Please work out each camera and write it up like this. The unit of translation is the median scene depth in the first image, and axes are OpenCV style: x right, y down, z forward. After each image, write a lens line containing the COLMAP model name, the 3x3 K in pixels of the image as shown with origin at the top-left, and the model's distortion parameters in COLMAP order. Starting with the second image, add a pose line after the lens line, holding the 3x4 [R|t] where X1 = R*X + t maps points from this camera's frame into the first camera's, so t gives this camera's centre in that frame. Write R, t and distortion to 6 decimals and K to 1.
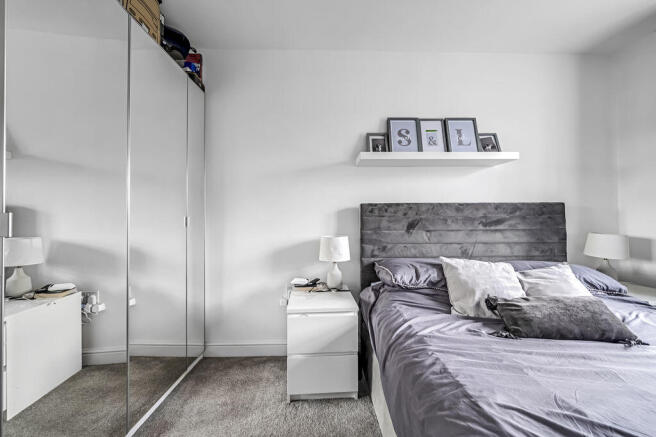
lens RADIAL K [[255.1, 0, 328.0], [0, 255.1, 218.5], [0, 0, 1]] dist [-0.000675, -0.000023]
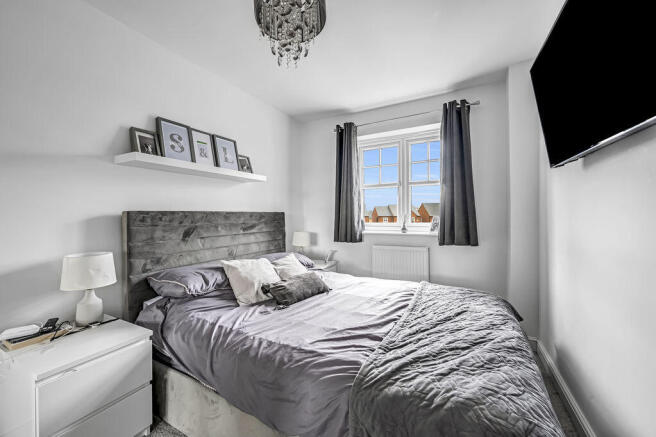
lens RADIAL K [[255.1, 0, 328.0], [0, 255.1, 218.5], [0, 0, 1]] dist [-0.000675, -0.000023]
pose [[0.499135, -0.008468, 0.866483, -0.268266], [-0.005981, 0.999895, 0.013217, -0.049051], [-0.866504, -0.011780, 0.499032, 0.015521]]
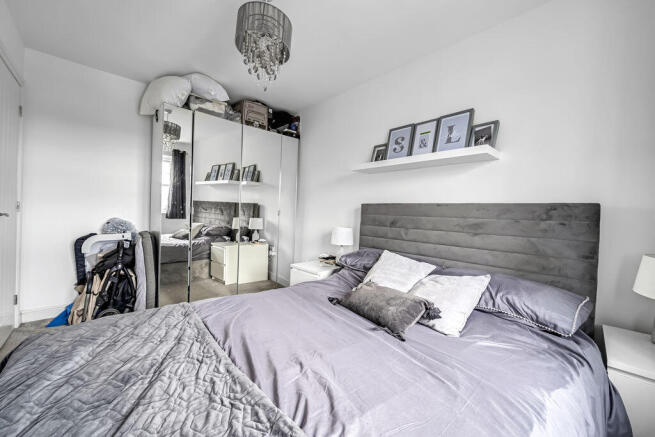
lens RADIAL K [[249.4, 0, 327.5], [0, 249.4, 218.5], [0, 0, 1]] dist [-0.000581, -0.000025]
pose [[0.652825, 0.051996, -0.755722, 0.983624], [-0.023465, 0.998551, 0.048433, -0.038703], [0.757145, -0.013885, 0.653099, 0.033795]]
